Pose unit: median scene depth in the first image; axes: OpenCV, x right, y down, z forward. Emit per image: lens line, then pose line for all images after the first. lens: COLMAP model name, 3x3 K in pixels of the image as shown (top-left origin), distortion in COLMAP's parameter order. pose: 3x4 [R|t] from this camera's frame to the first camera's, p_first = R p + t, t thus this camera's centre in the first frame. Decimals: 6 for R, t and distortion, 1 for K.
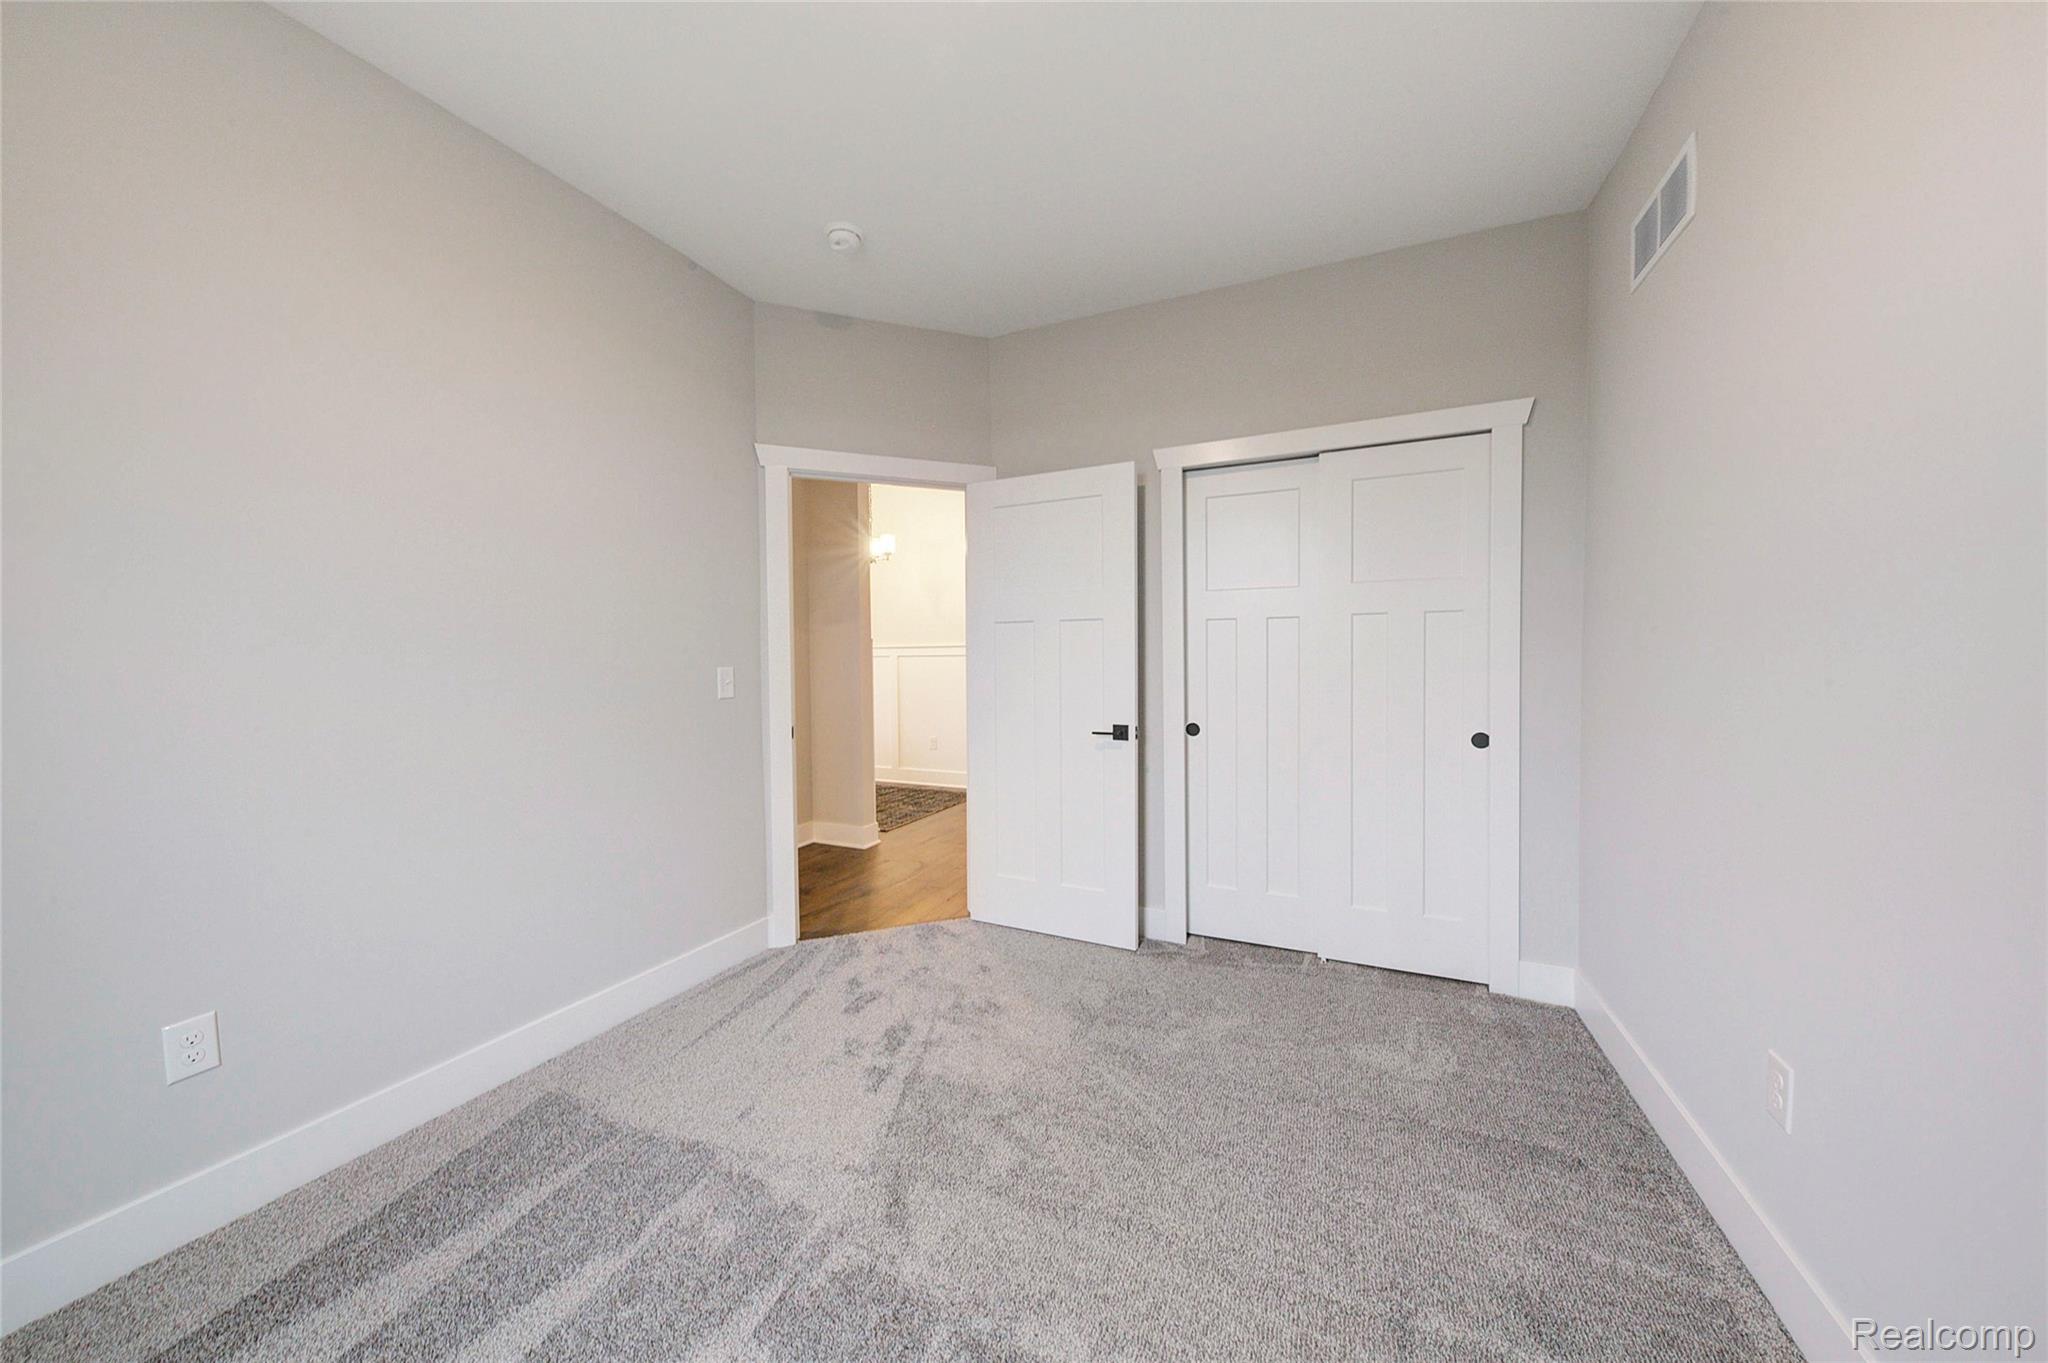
lens RADIAL K [[700.5, 0, 1025.9], [0, 700.5, 678.1], [0, 0, 1]] dist [0.012188, -0.007102]
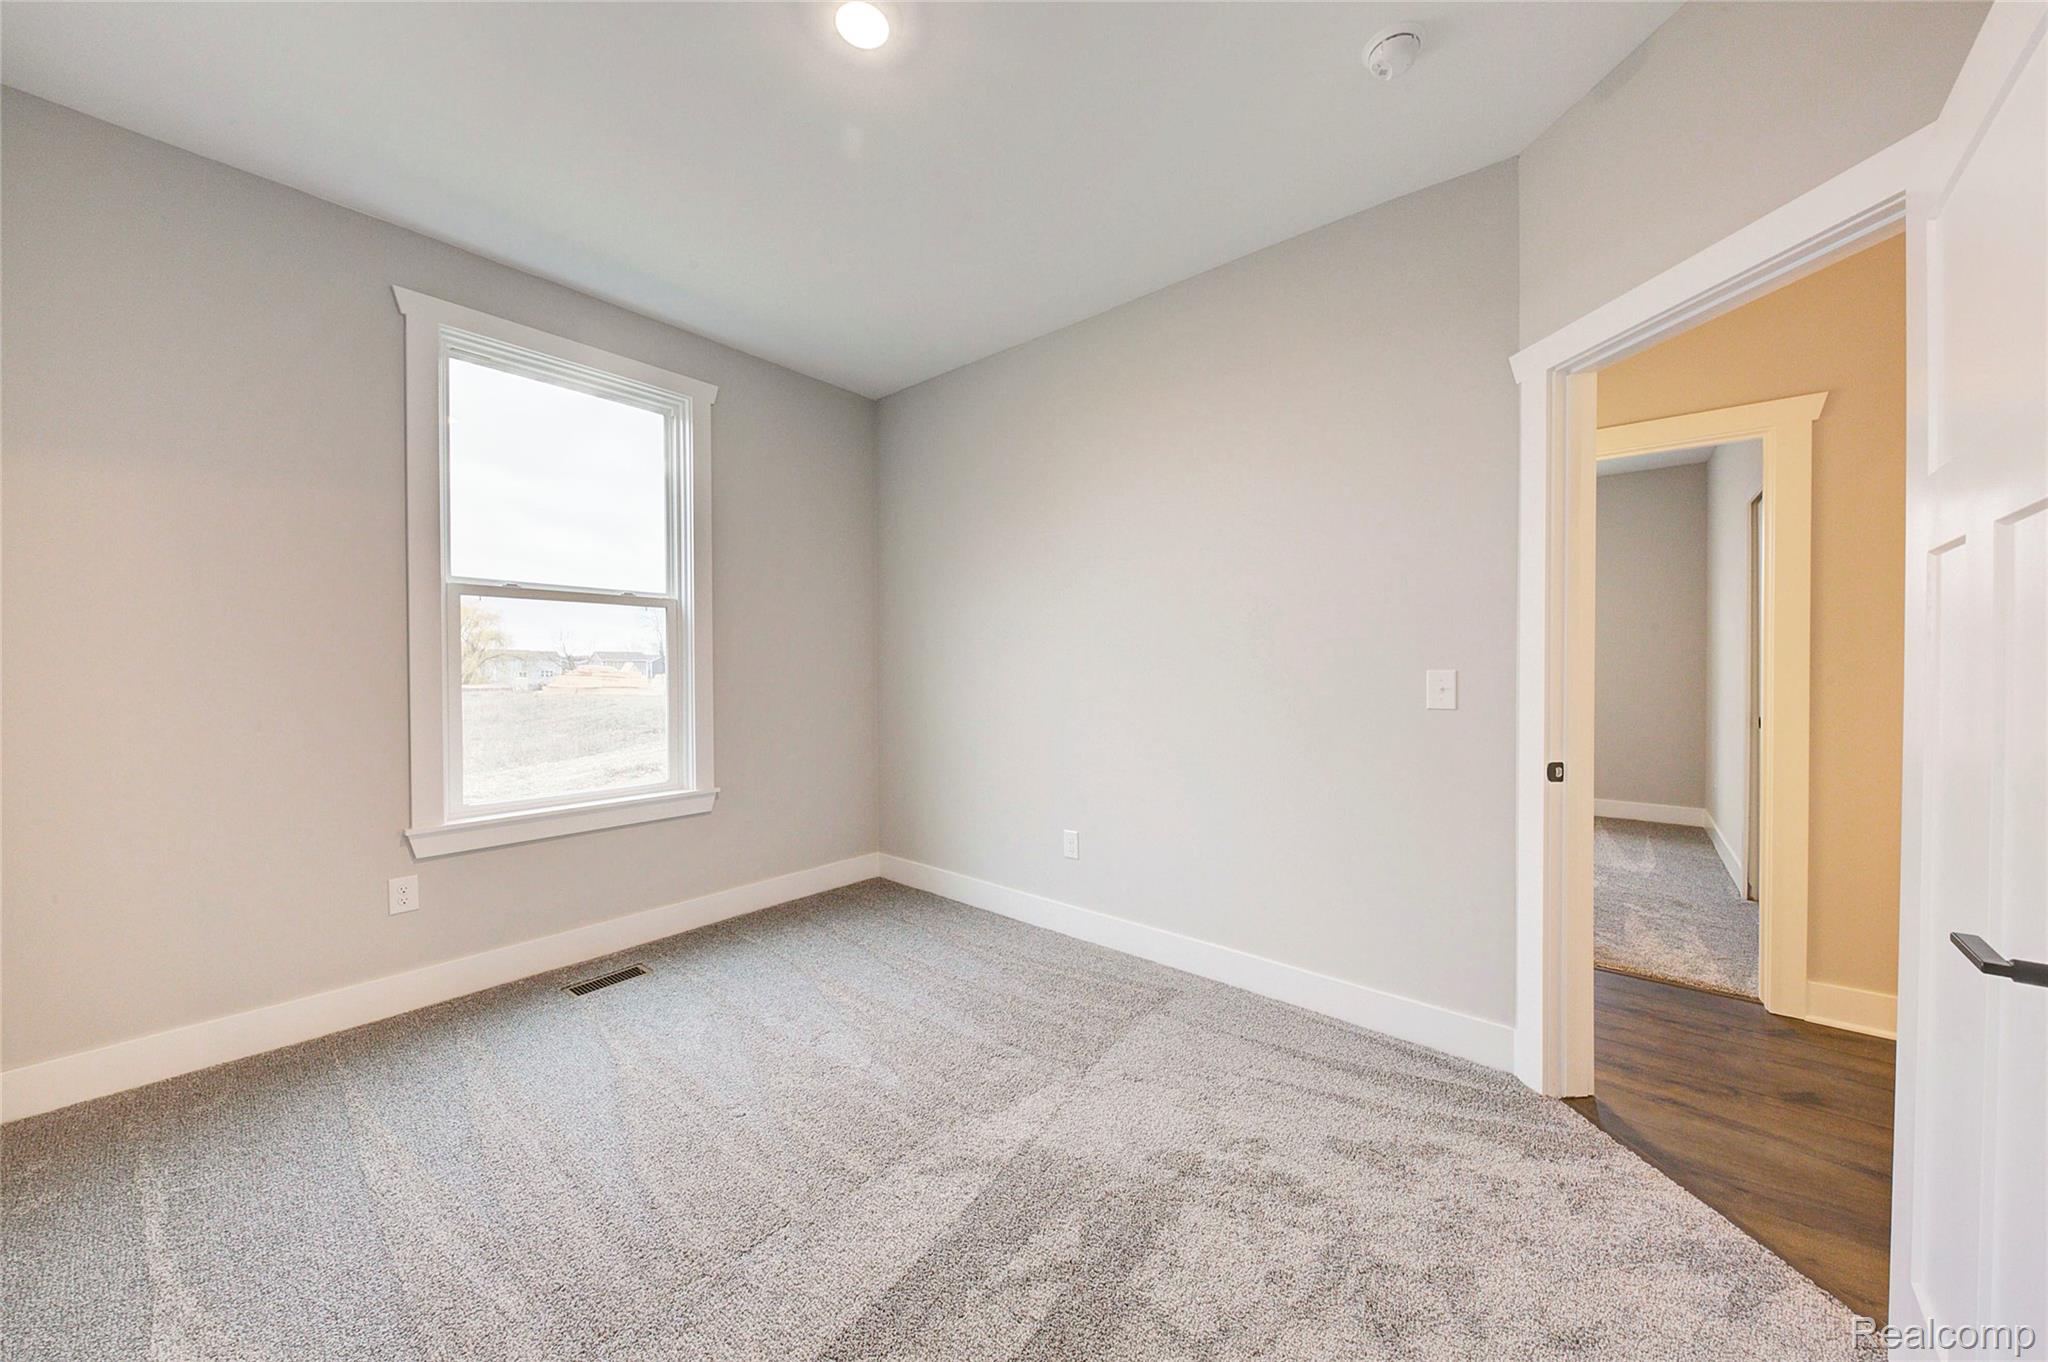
lens RADIAL K [[700.5, 0, 1025.9], [0, 700.5, 677.6], [0, 0, 1]] dist [0.012188, -0.007102]
pose [[-0.310725, 0.013571, -0.950403, 0.503317], [-0.012249, 0.999758, 0.018281, -0.012529], [0.950421, 0.017322, -0.310483, 0.866612]]
